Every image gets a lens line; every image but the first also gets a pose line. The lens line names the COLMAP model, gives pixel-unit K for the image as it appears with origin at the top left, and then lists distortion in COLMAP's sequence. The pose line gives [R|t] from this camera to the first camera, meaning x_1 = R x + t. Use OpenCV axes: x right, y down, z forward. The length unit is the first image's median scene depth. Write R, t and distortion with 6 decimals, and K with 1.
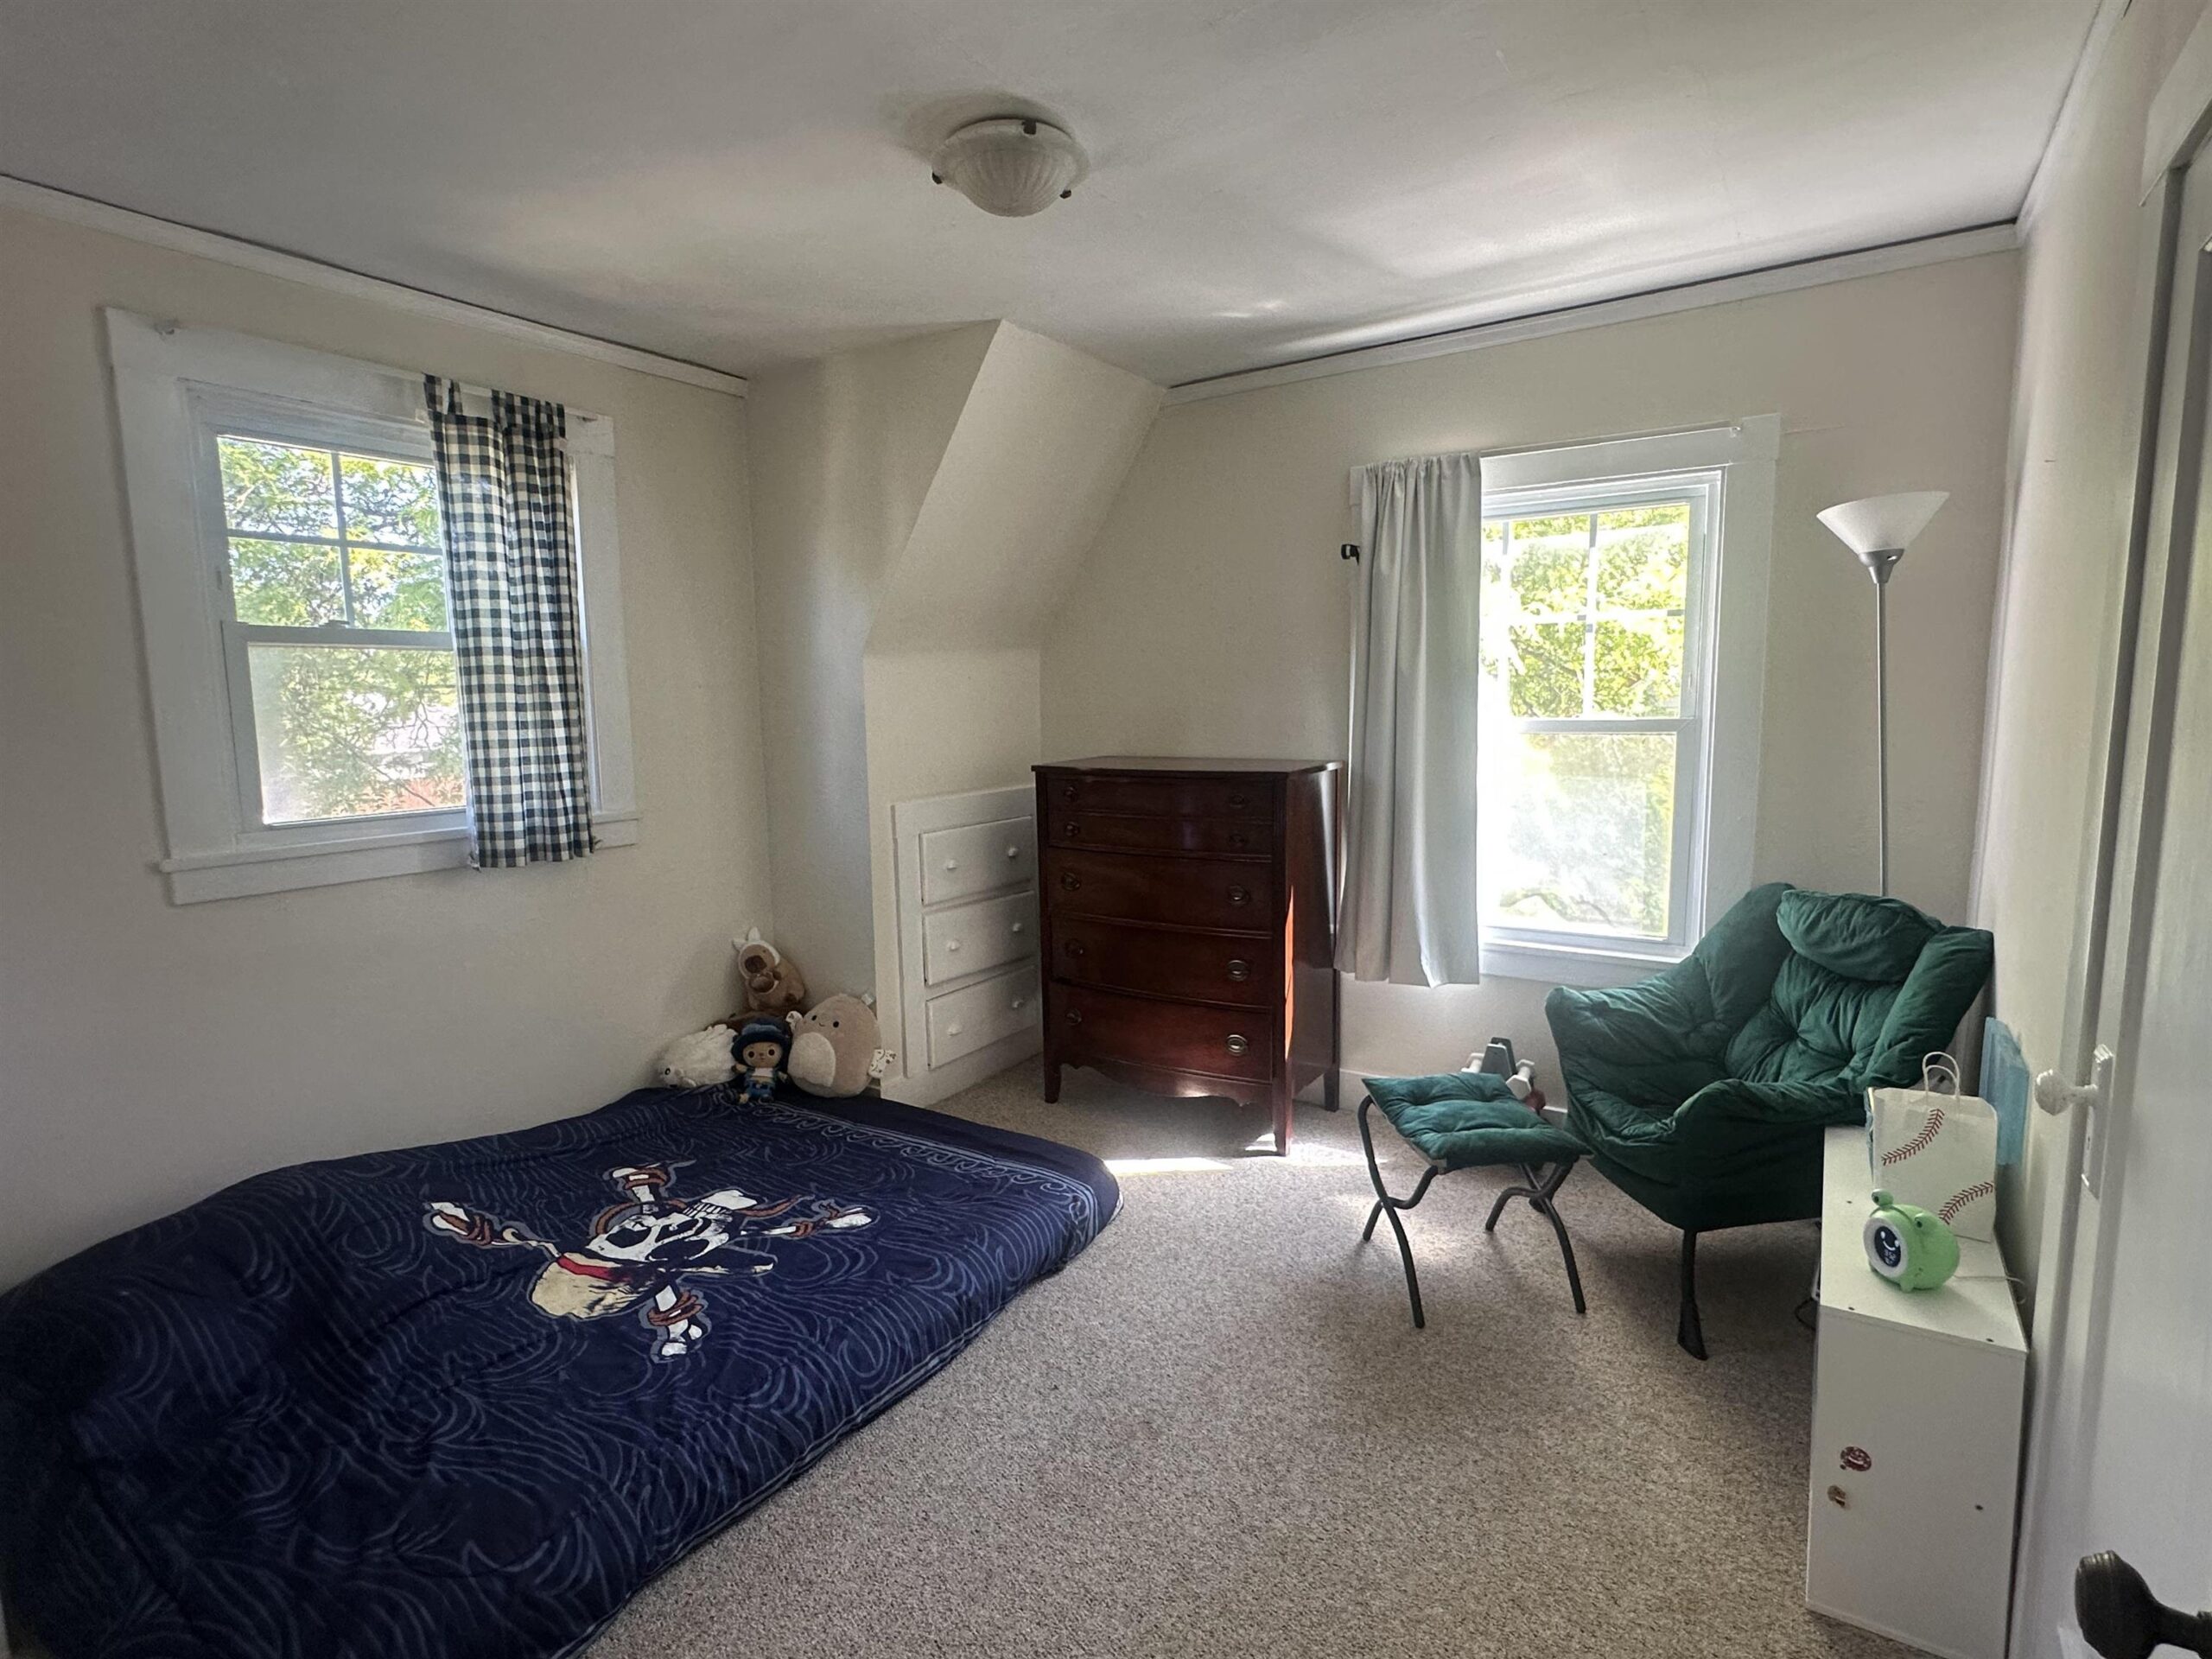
lens RADIAL K [[1096.6, 0, 1106.0], [0, 1096.6, 829.5], [0, 0, 1]] dist [-0.005201, 0.000596]
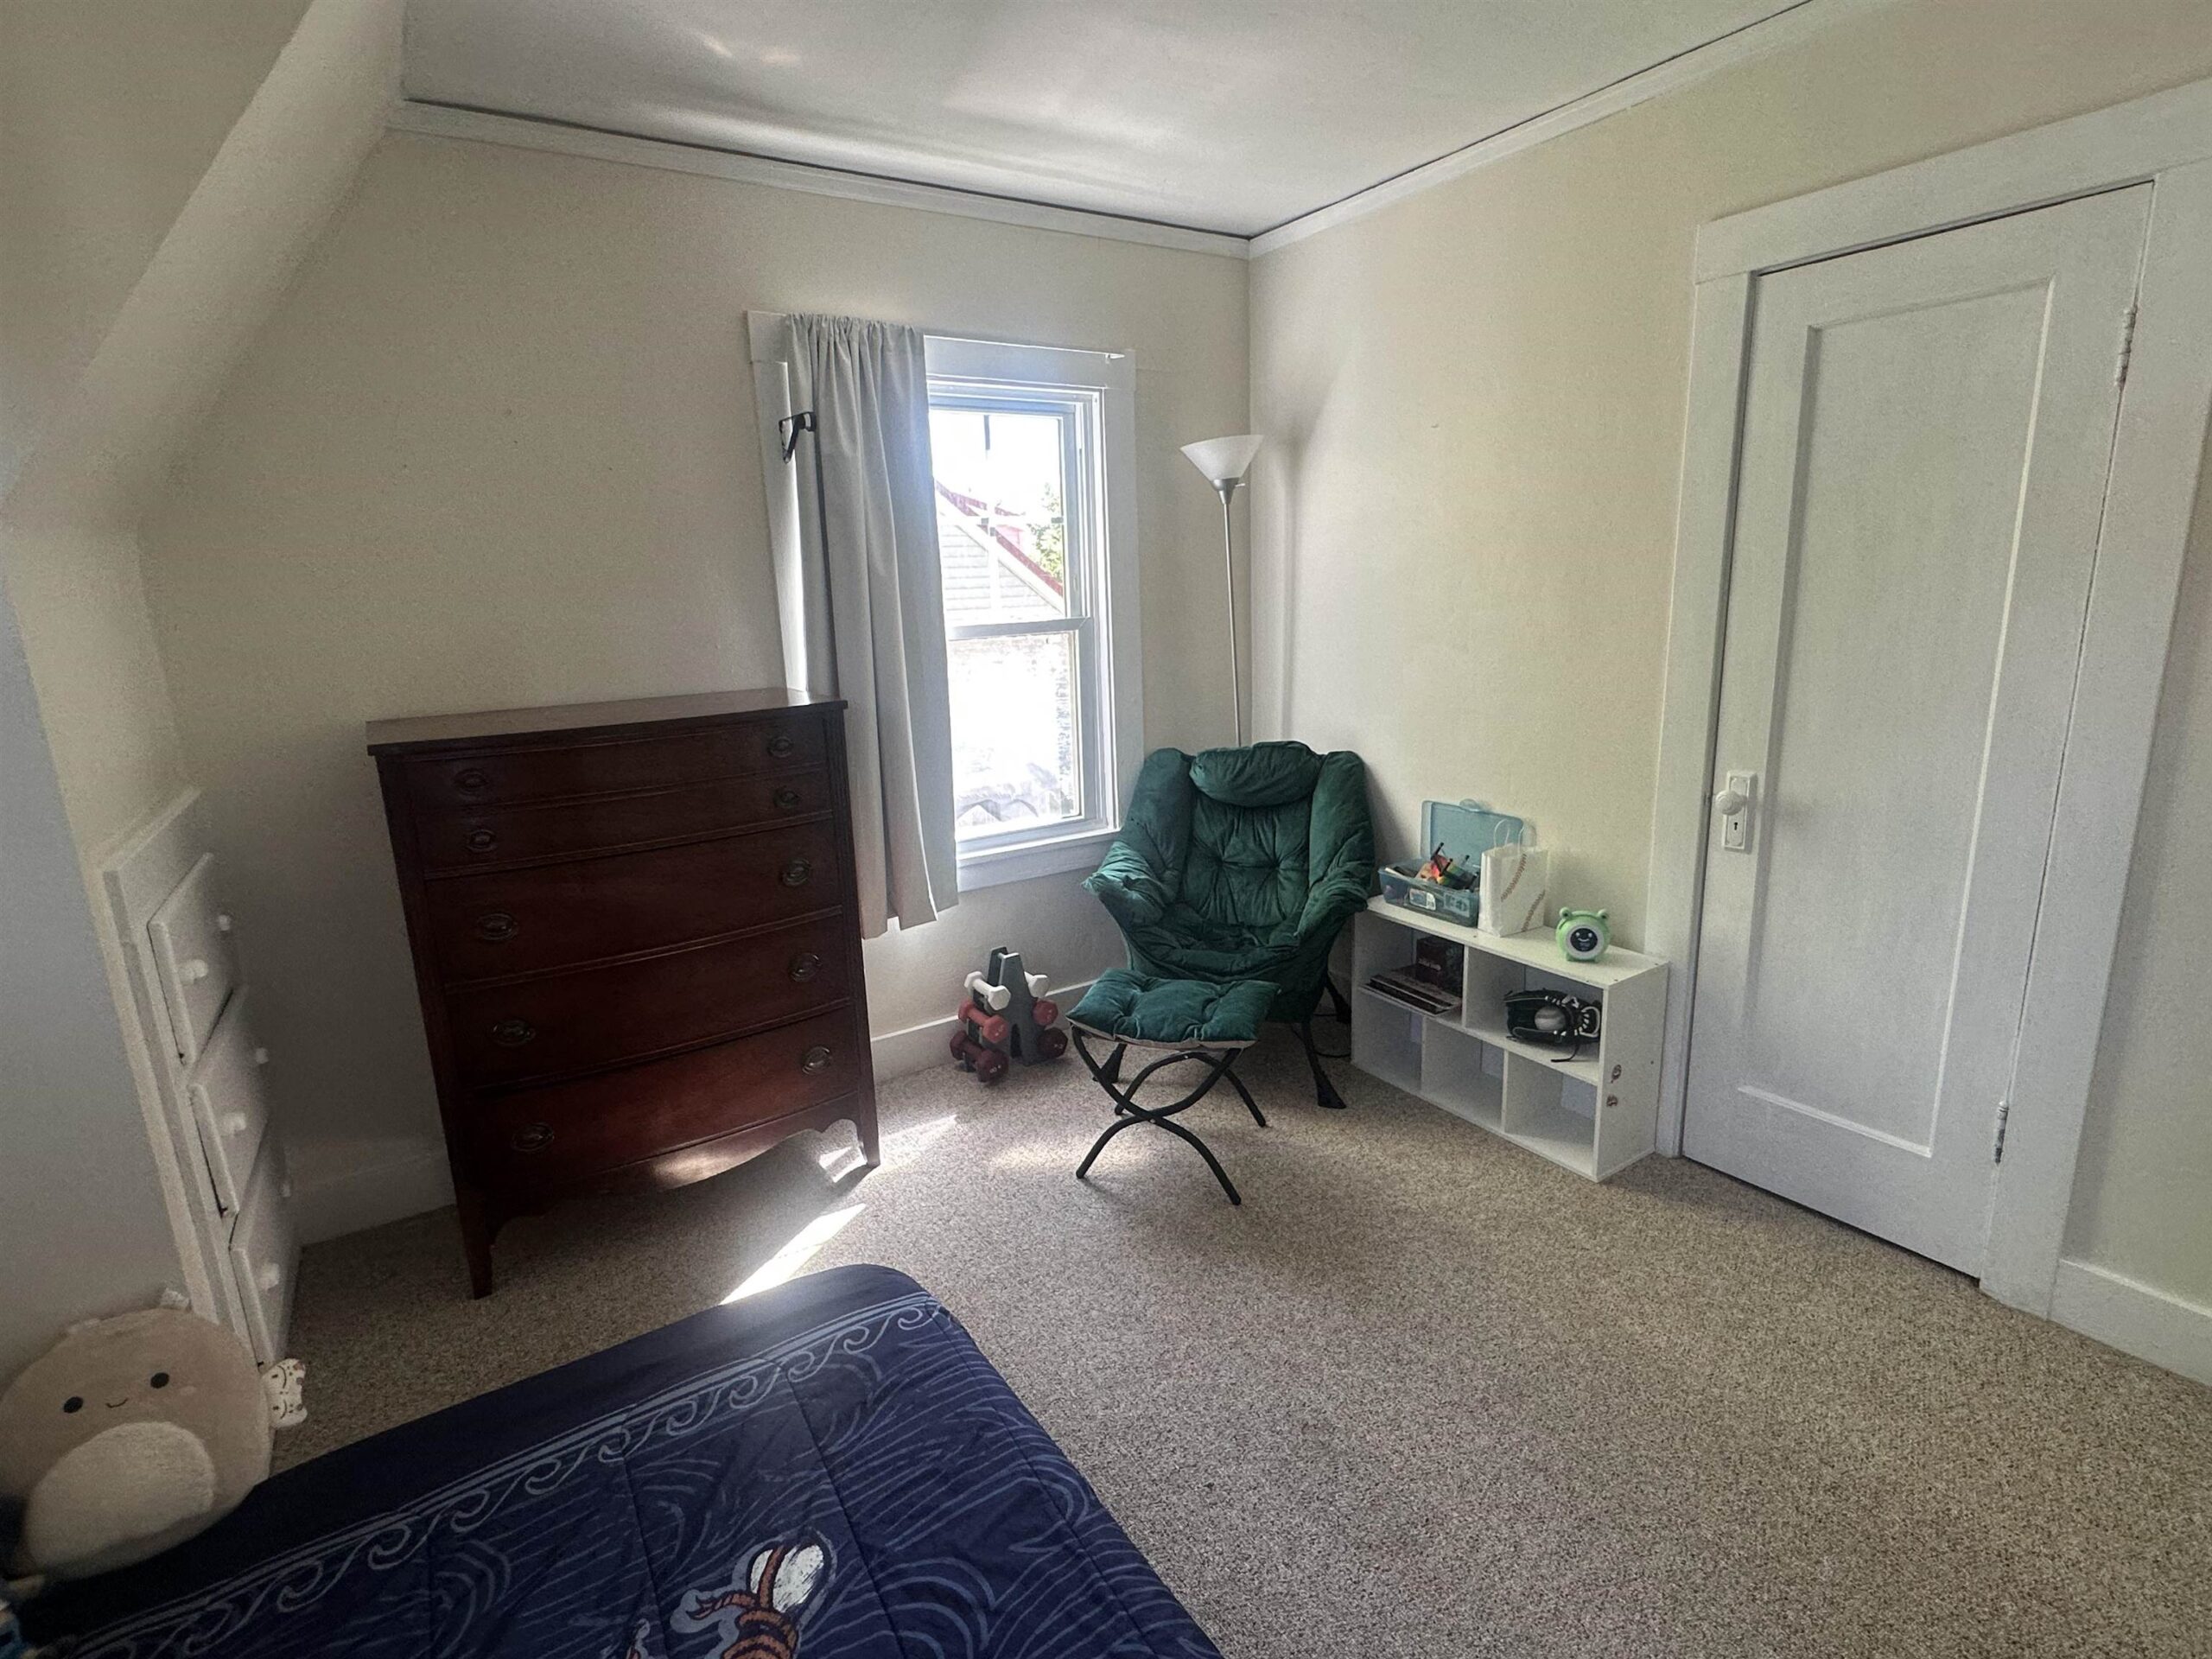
lens RADIAL K [[1096.6, 0, 1106.0], [0, 1096.6, 829.5], [0, 0, 1]] dist [-0.005201, 0.000596]
pose [[0.399423, -0.199813, 0.894727, -0.491246], [0.140915, 0.977742, 0.155445, -0.058573], [-0.905872, 0.063992, 0.418690, 0.511320]]
